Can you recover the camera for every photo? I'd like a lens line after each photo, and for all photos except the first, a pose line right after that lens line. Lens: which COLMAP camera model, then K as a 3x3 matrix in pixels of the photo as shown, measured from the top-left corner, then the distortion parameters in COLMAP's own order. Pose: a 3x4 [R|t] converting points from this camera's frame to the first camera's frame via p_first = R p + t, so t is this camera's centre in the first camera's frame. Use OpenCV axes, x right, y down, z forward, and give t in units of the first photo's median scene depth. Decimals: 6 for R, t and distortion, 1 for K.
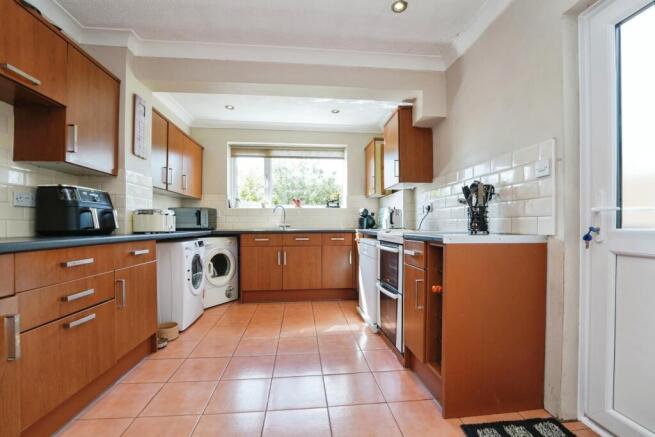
lens RADIAL K [[269.2, 0, 323.4], [0, 269.2, 227.5], [0, 0, 1]] dist [-0.025937, 0.001935]
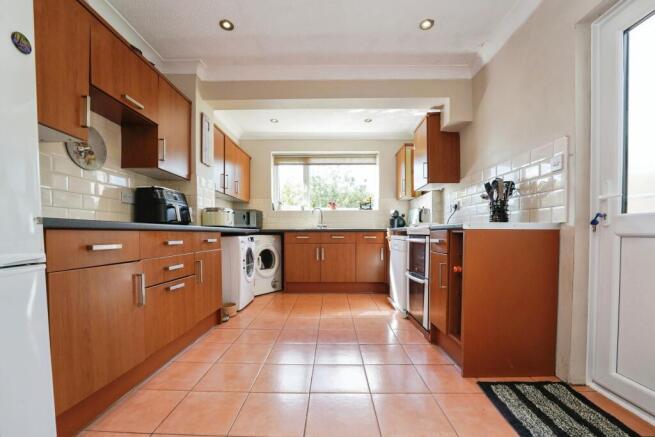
lens RADIAL K [[269.2, 0, 326.5], [0, 269.2, 242.7], [0, 0, 1]] dist [-0.025937, 0.001935]
pose [[0.994961, 0.000755, -0.100260, -0.023533], [0.000740, 0.999889, 0.014872, 0.077108], [0.100260, -0.014871, 0.994850, -0.174994]]
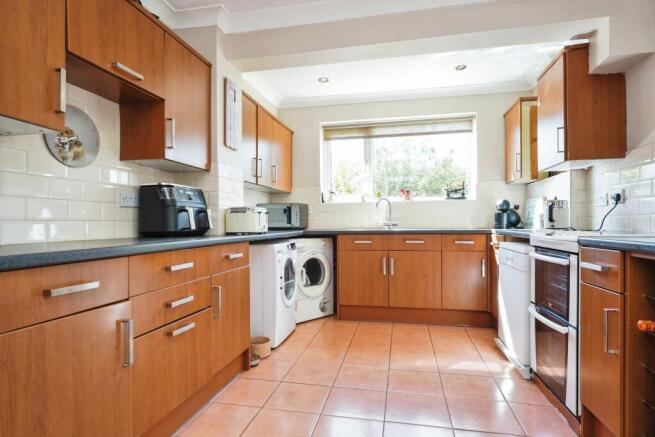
lens RADIAL K [[342.6, 0, 324.7], [0, 342.6, 225.2], [0, 0, 1]] dist [0.000222, -0.000502]
pose [[0.955373, -0.000790, -0.295402, -0.055919], [0.001643, 0.999995, 0.002640, -0.011125], [0.295399, -0.003007, 0.955369, -0.006245]]
